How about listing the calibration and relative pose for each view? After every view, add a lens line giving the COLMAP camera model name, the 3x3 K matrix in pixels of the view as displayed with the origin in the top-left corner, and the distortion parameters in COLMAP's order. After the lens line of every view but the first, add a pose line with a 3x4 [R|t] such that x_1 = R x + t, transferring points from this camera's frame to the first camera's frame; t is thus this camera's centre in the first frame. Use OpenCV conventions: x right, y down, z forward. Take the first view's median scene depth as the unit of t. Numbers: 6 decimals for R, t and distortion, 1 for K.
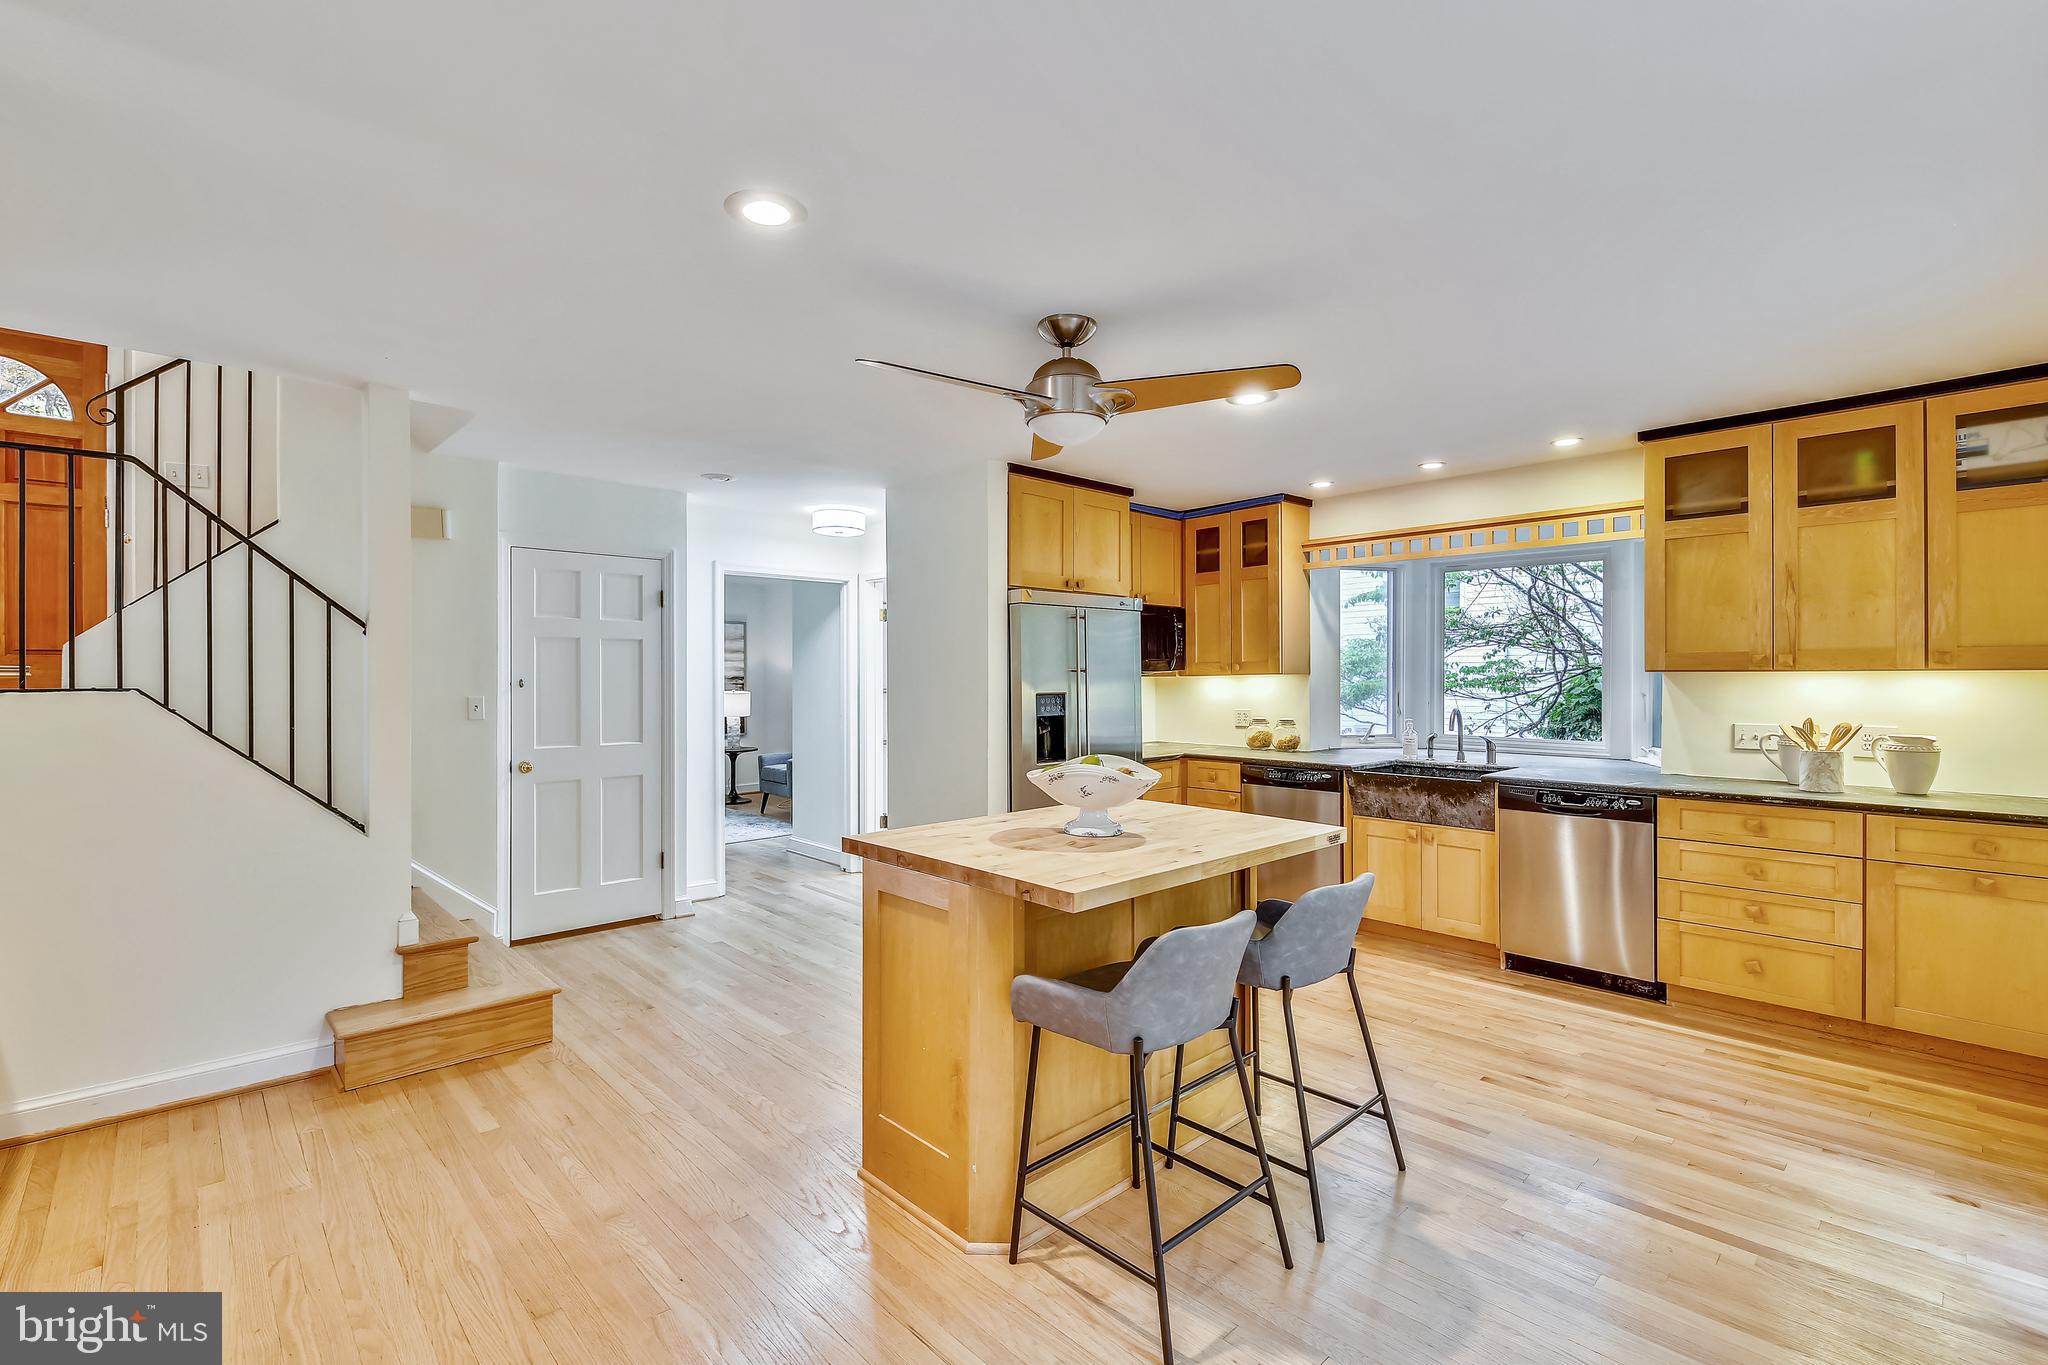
lens RADIAL K [[900.3, 0, 1026.2], [0, 900.3, 684.7], [0, 0, 1]] dist [-0.001745, -0.001977]
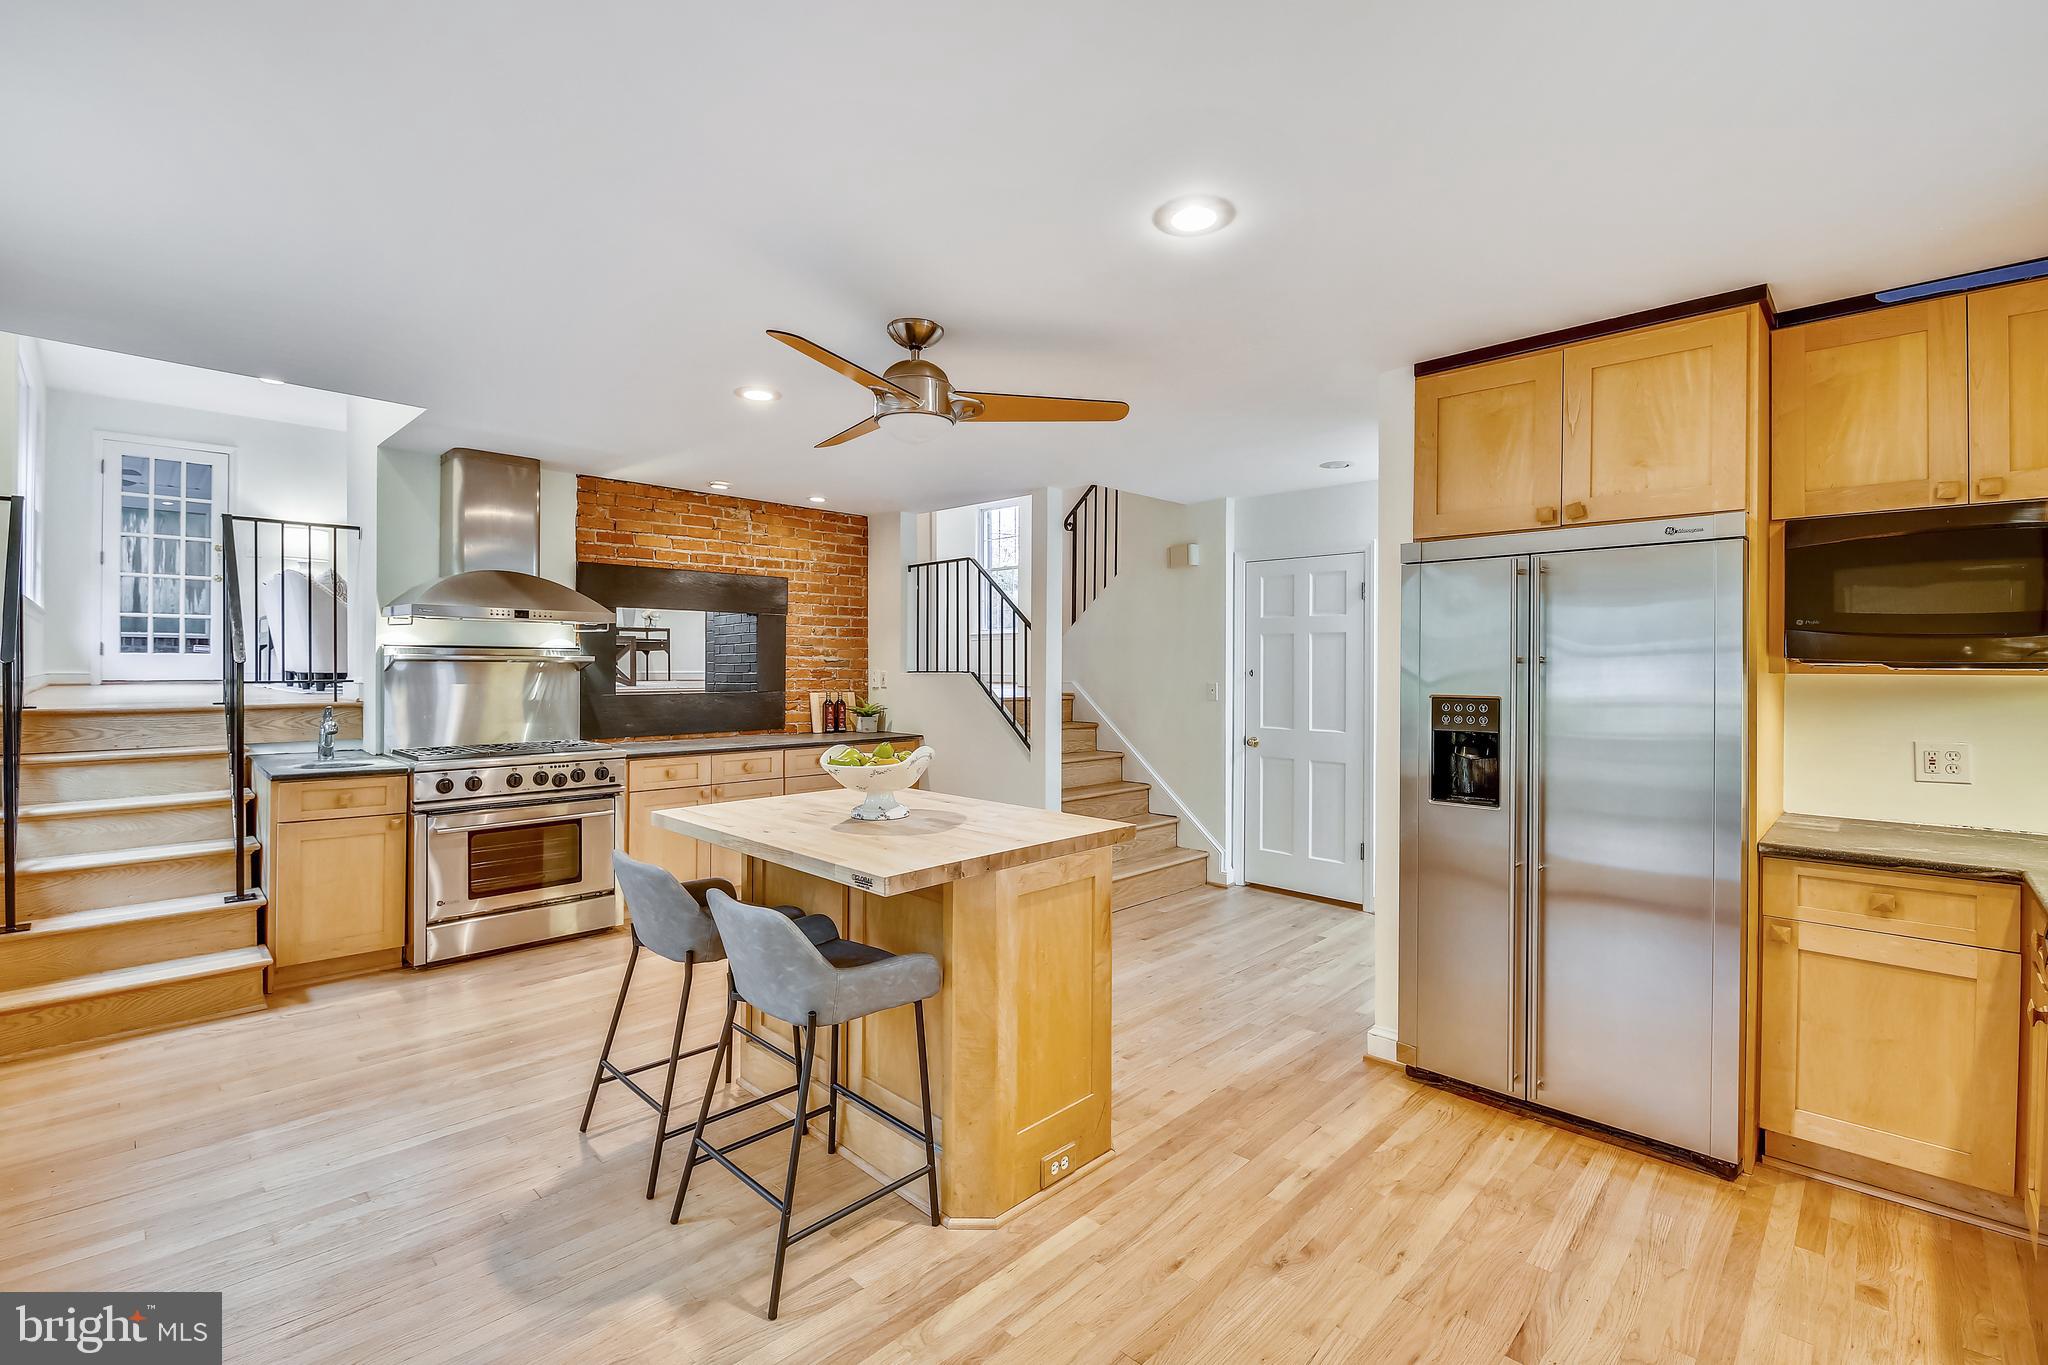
lens RADIAL K [[900.3, 0, 1018.1], [0, 900.3, 692.1], [0, 0, 1]] dist [-0.001745, -0.001977]
pose [[0.045854, 0.029834, -0.998503, 0.640717], [-0.005681, 0.999546, 0.029604, -0.011216], [0.998932, 0.004316, 0.046003, 0.632375]]
